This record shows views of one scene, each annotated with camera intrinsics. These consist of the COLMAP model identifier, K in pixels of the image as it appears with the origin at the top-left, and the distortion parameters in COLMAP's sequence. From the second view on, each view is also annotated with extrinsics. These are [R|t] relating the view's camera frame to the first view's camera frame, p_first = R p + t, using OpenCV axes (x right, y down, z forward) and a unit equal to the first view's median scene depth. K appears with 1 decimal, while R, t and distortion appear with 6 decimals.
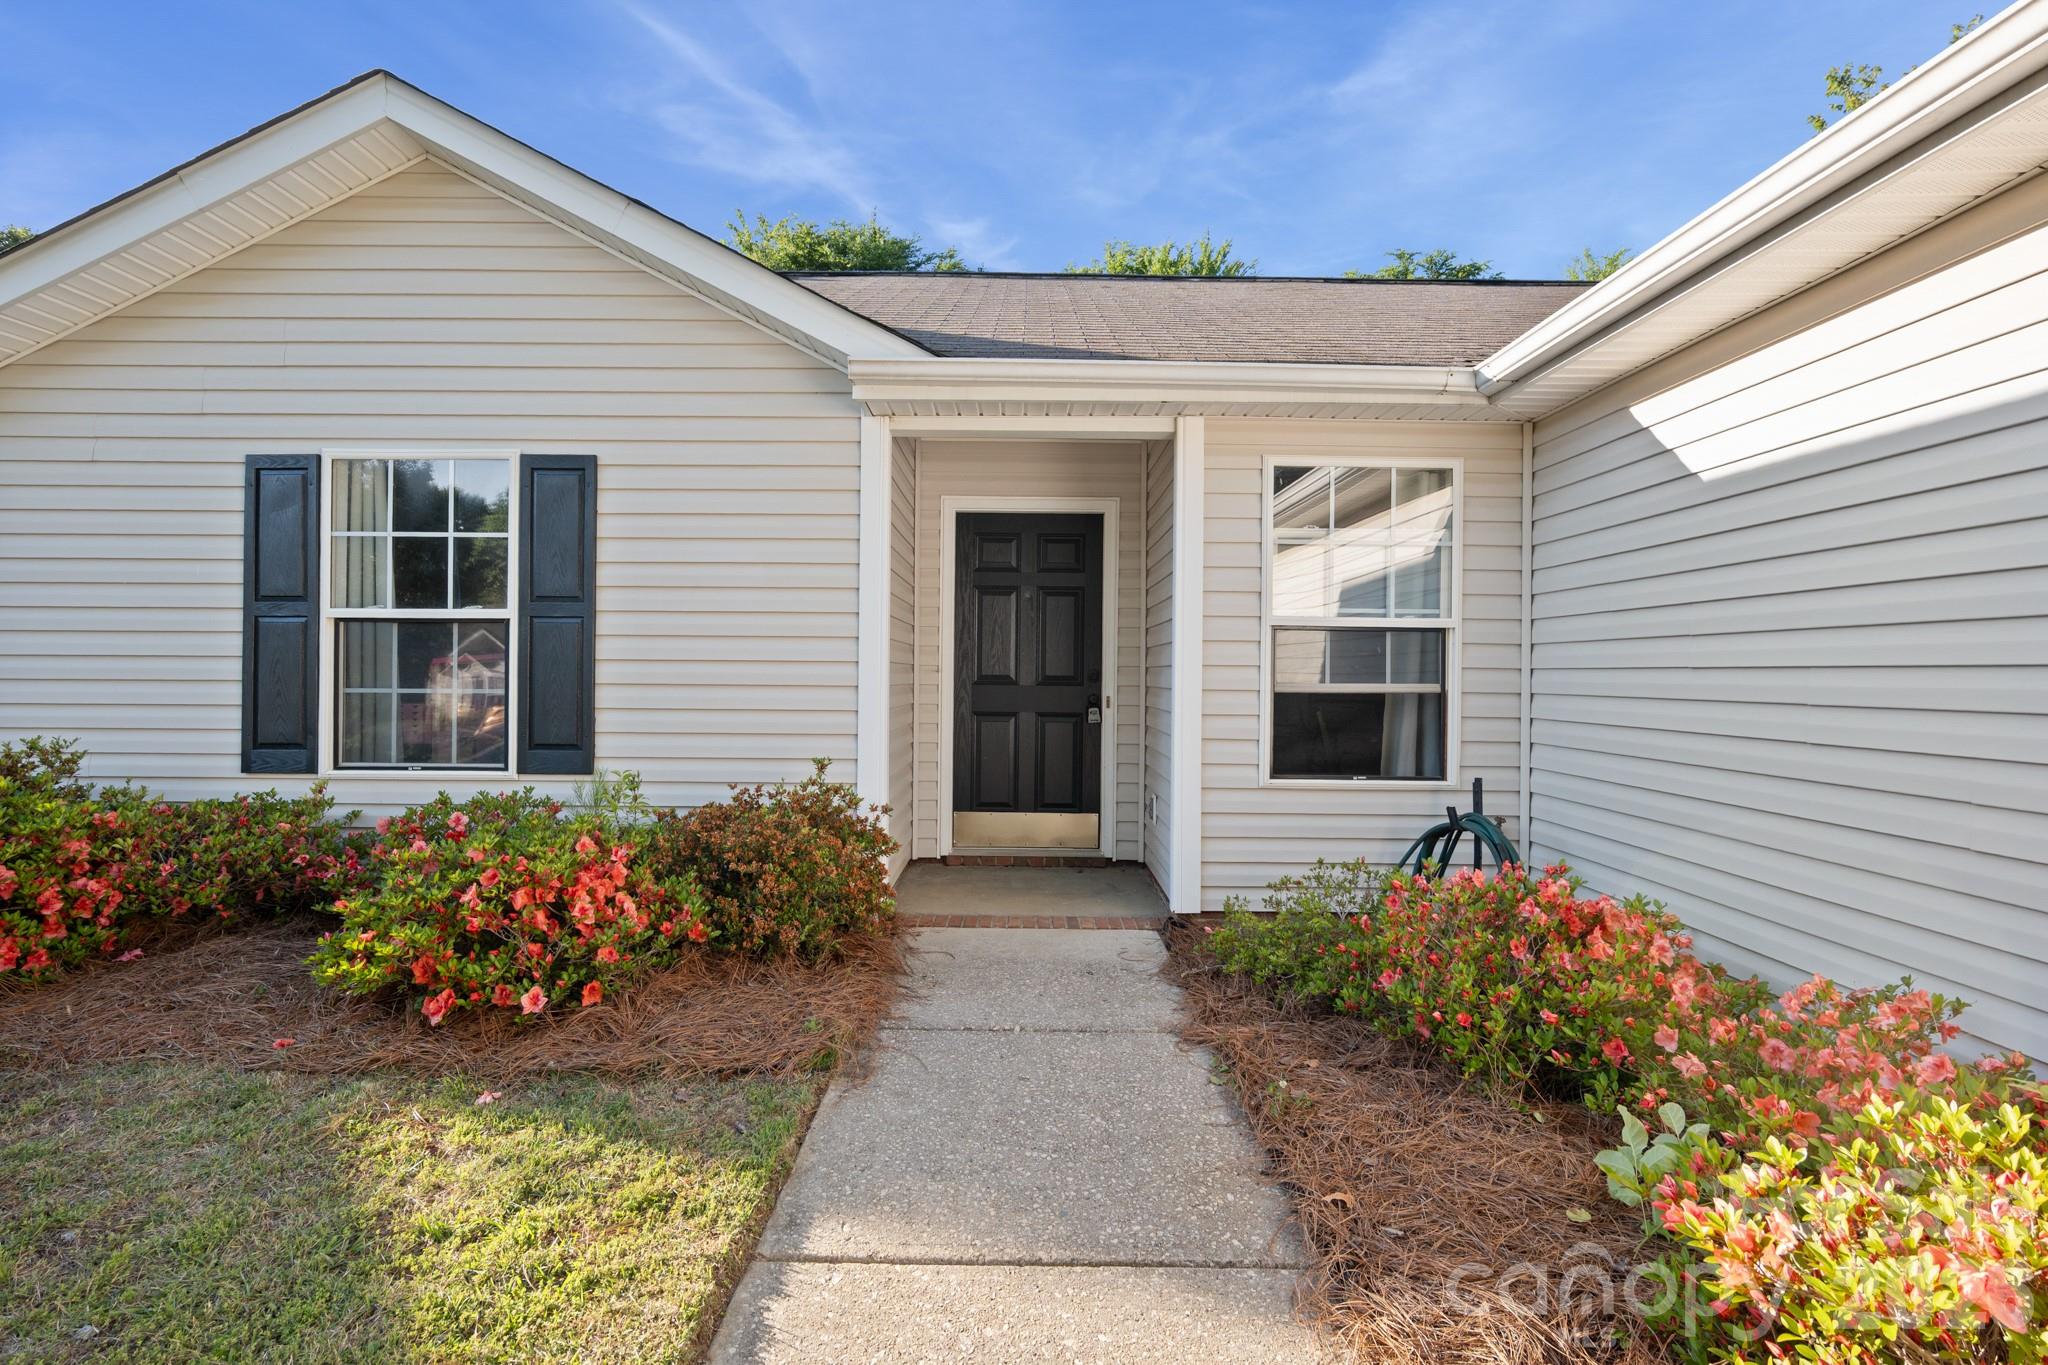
lens RADIAL K [[952.1, 0, 1019.3], [0, 952.1, 688.2], [0, 0, 1]] dist [-0.004786, -0.000100]
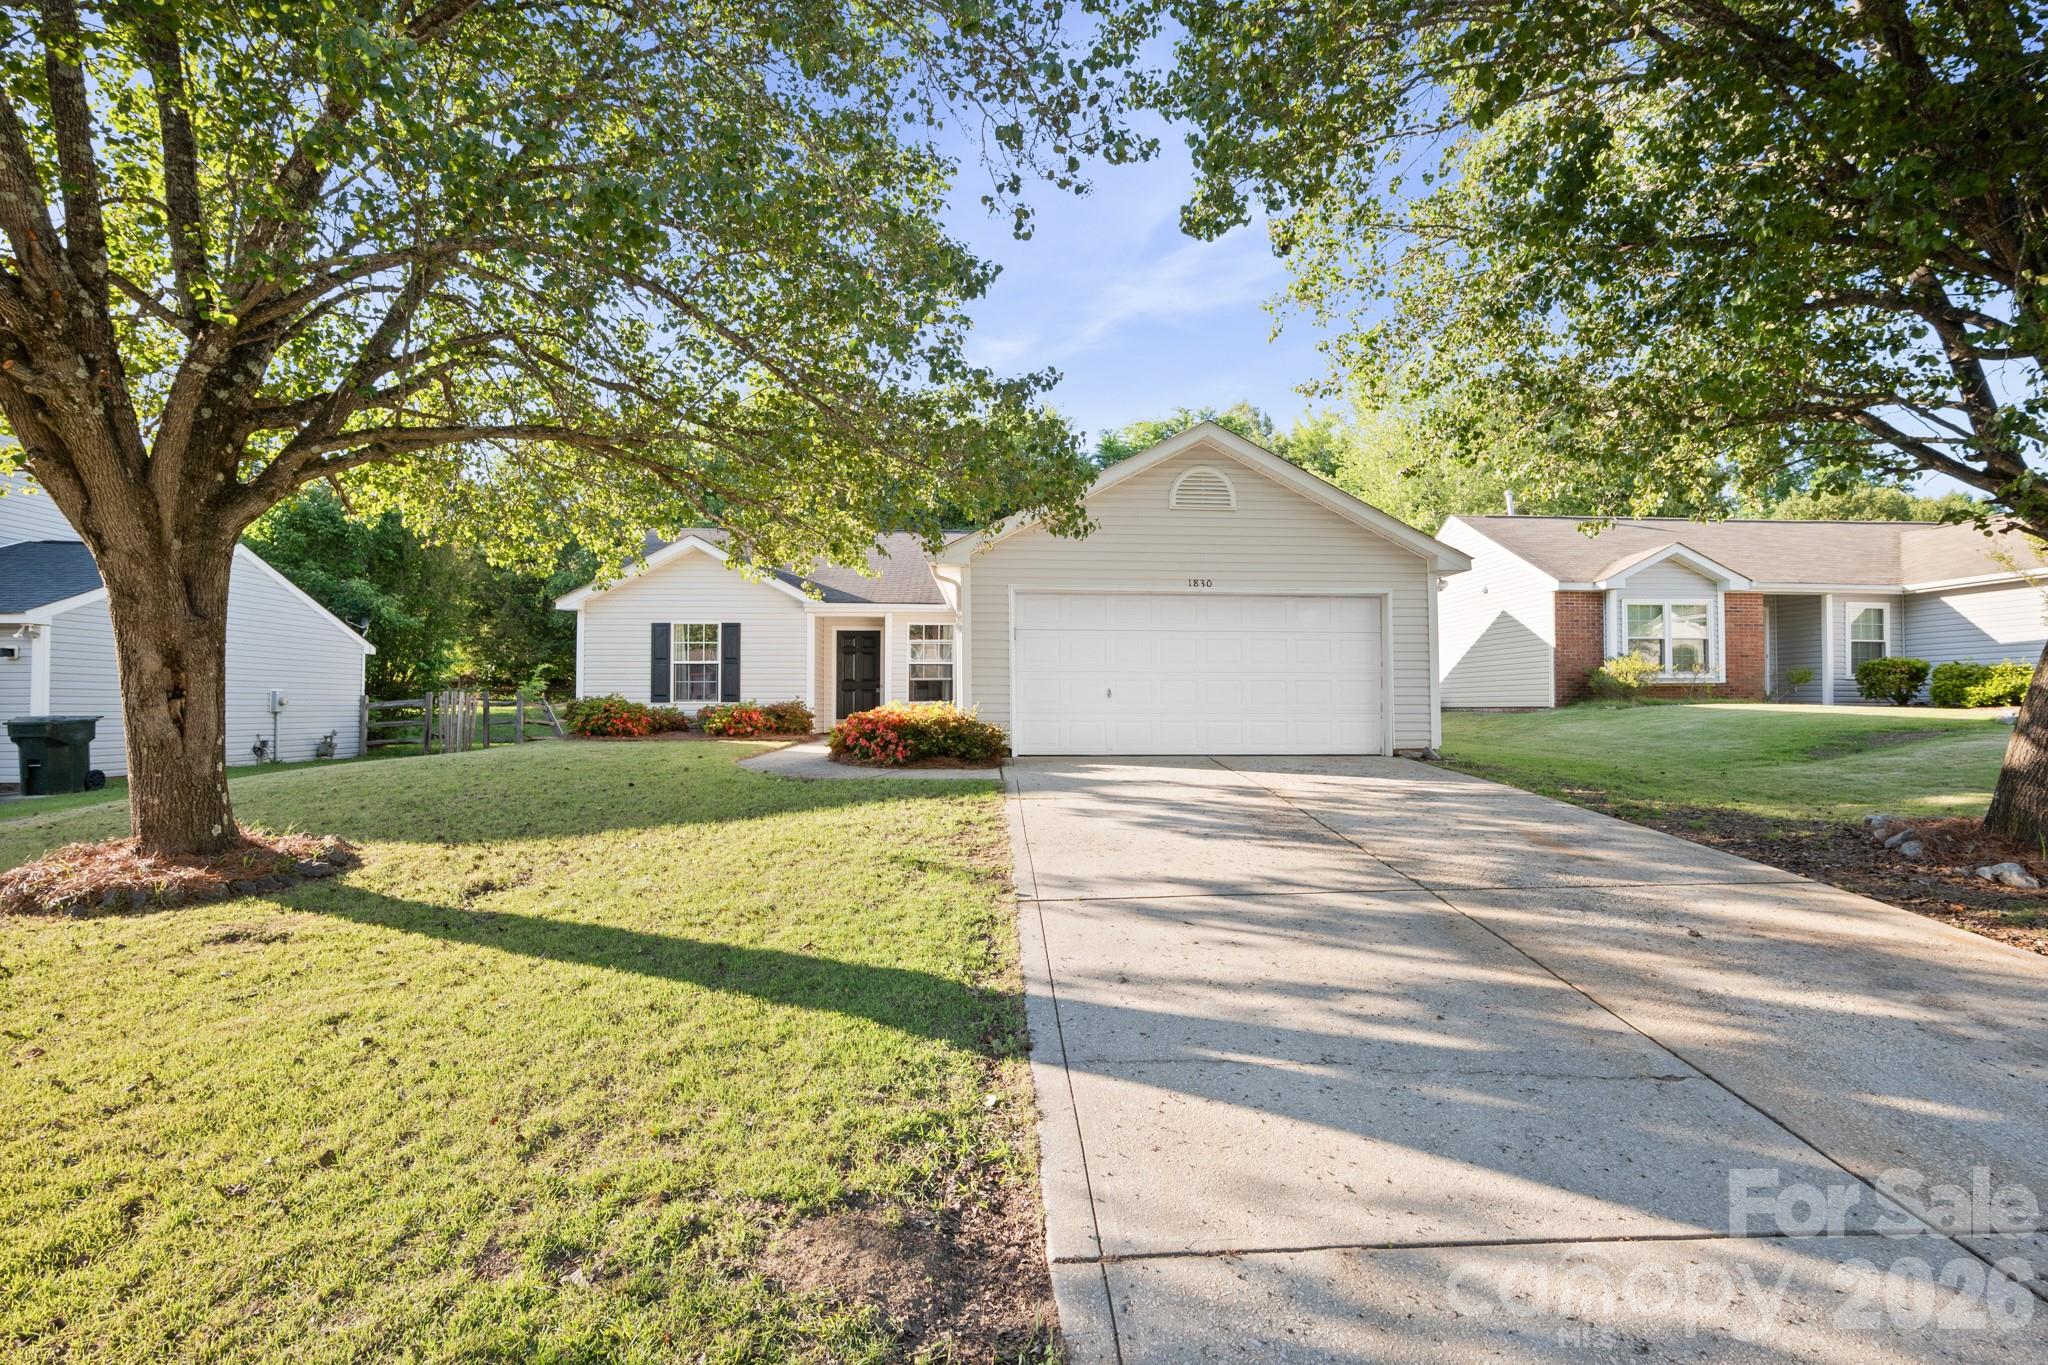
lens RADIAL K [[928.5, 0, 1047.5], [0, 928.5, 677.4], [0, 0, 1]] dist [0.001587, -0.000363]
pose [[0.997466, -0.008939, 0.070583, 0.573089], [0.011849, 0.999093, -0.040911, 0.162863], [-0.070154, 0.041644, 0.996667, -3.008402]]
